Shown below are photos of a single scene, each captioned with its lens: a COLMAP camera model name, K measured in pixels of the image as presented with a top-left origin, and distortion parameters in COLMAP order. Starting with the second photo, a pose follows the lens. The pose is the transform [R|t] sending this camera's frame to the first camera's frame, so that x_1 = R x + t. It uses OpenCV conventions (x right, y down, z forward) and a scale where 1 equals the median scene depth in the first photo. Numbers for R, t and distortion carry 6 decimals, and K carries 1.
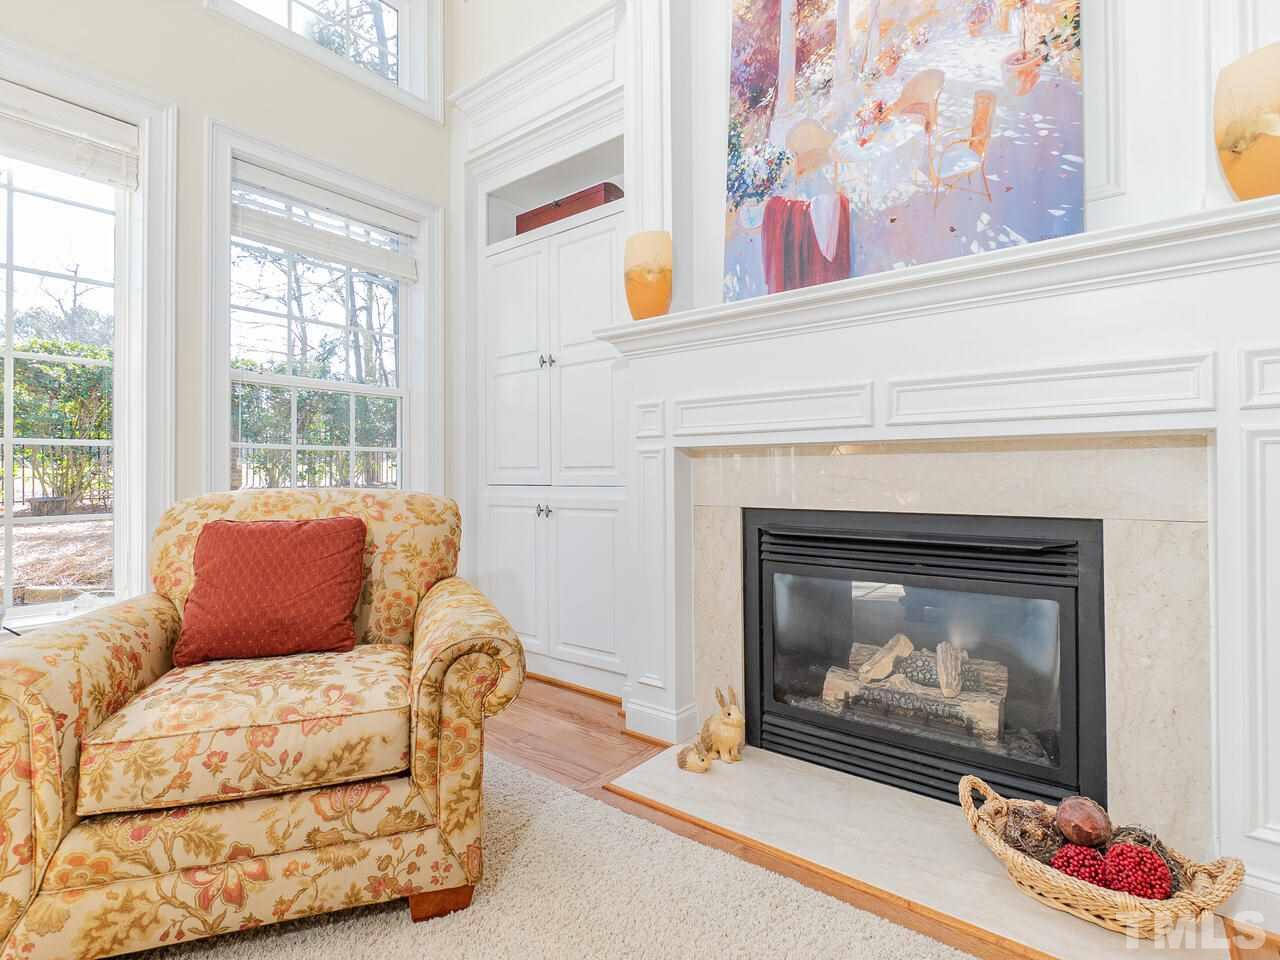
lens RADIAL K [[621.0, 0, 644.1], [0, 621.0, 471.7], [0, 0, 1]] dist [-0.001529, -0.000105]
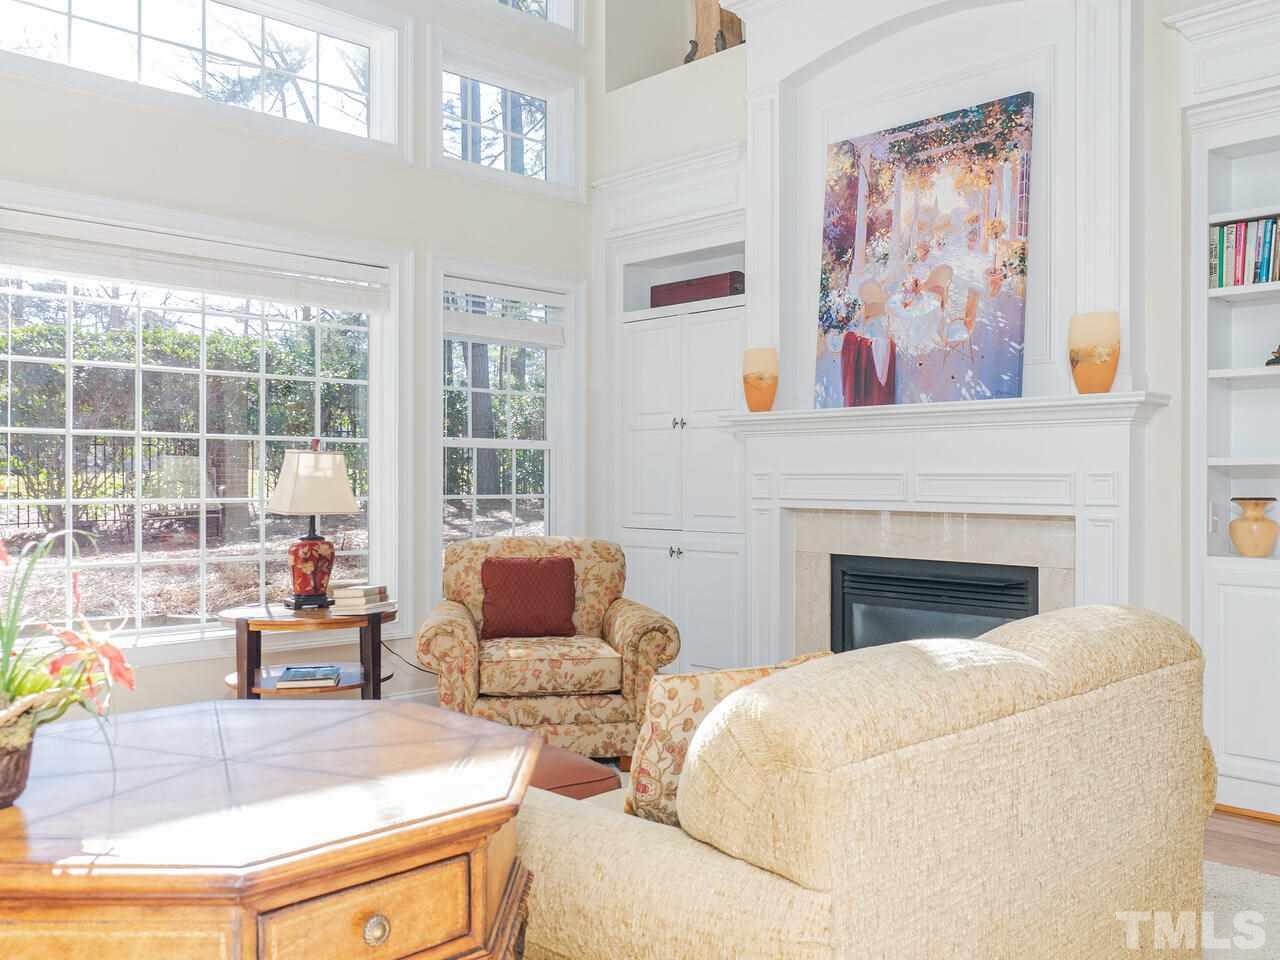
lens RADIAL K [[1104.7, 0, 641.7], [0, 1104.7, 475.7], [0, 0, 1]] dist [0.005203, 0.003246]
pose [[0.988783, 0.007665, -0.149163, 0.140421], [-0.007301, 0.999969, 0.002984, -0.144427], [0.149181, -0.001861, 0.988808, -1.779630]]
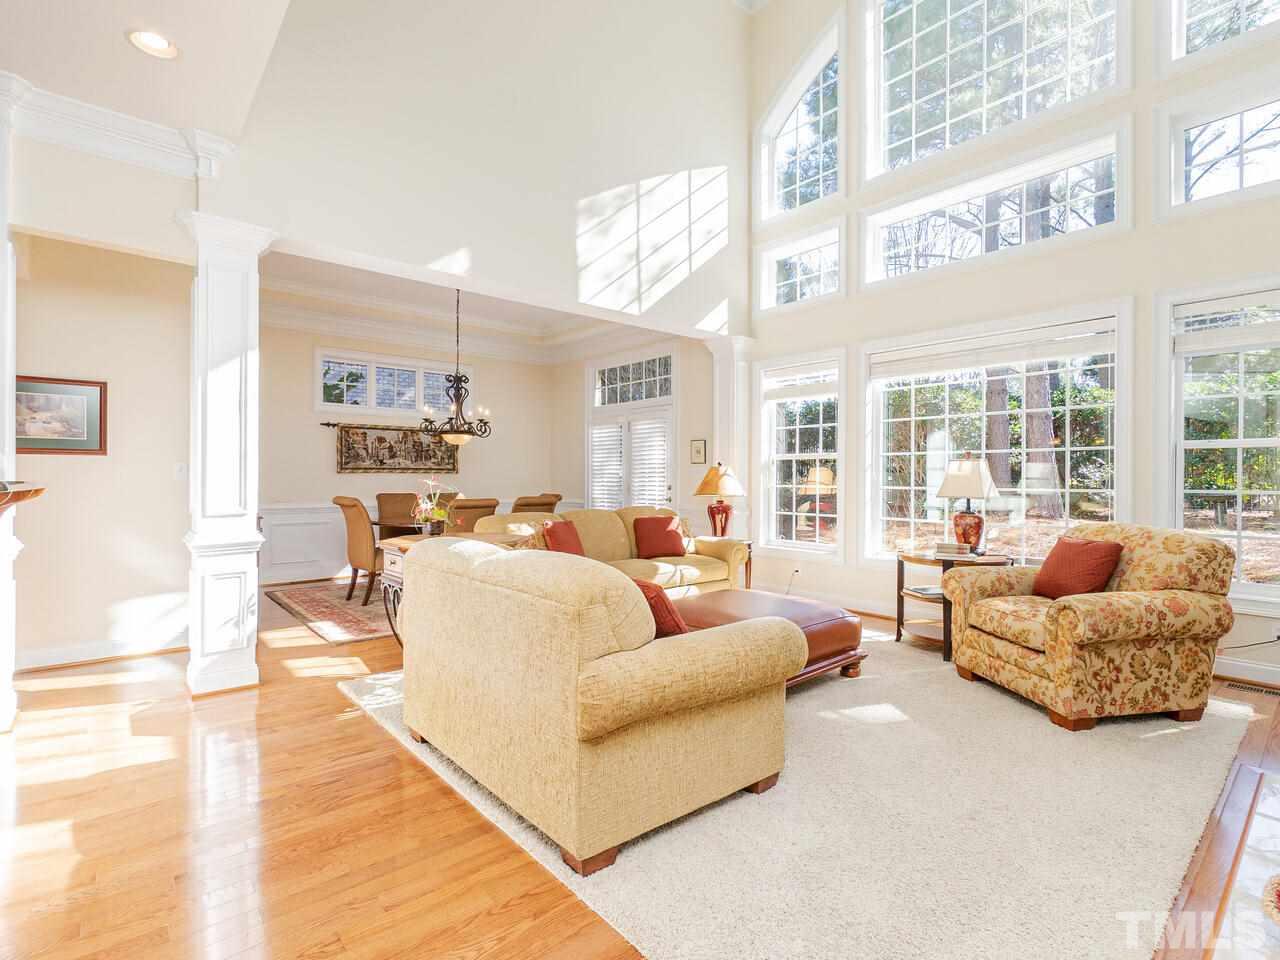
lens RADIAL K [[621.0, 0, 639.6], [0, 621.0, 479.8], [0, 0, 1]] dist [-0.001529, -0.000105]
pose [[-0.196219, 0.009313, -0.980516, 1.617872], [0.003411, 0.999955, 0.008815, -0.133221], [0.980554, -0.001615, -0.196242, -0.010684]]
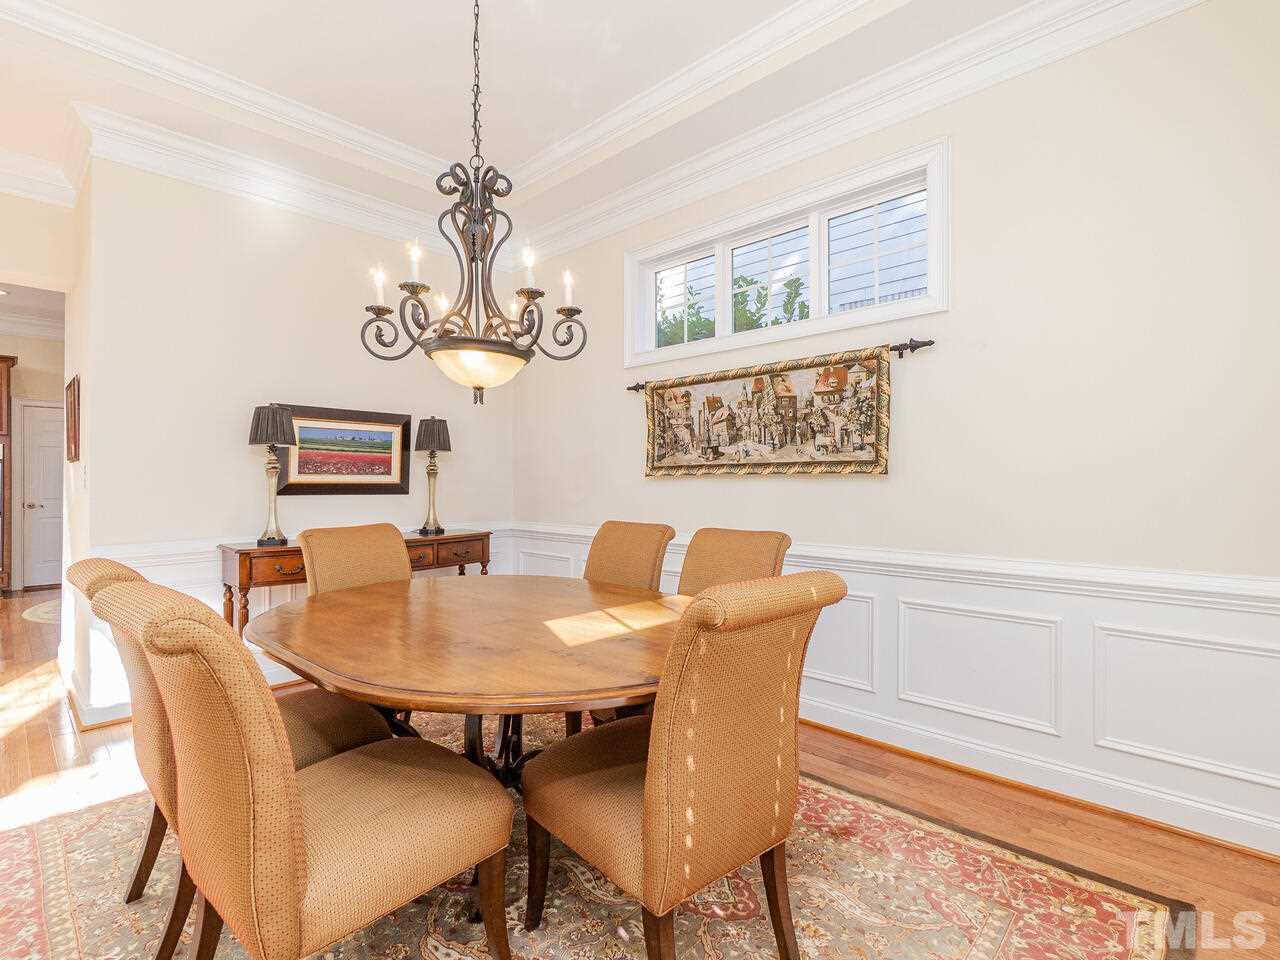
lens RADIAL K [[621.0, 0, 637.1], [0, 621.0, 482.6], [0, 0, 1]] dist [-0.001529, -0.000105]
pose [[-0.994294, 0.006914, 0.106454, -2.261460], [0.006519, 0.999971, -0.004060, -0.119988], [-0.106478, -0.003343, -0.994309, -0.621389]]
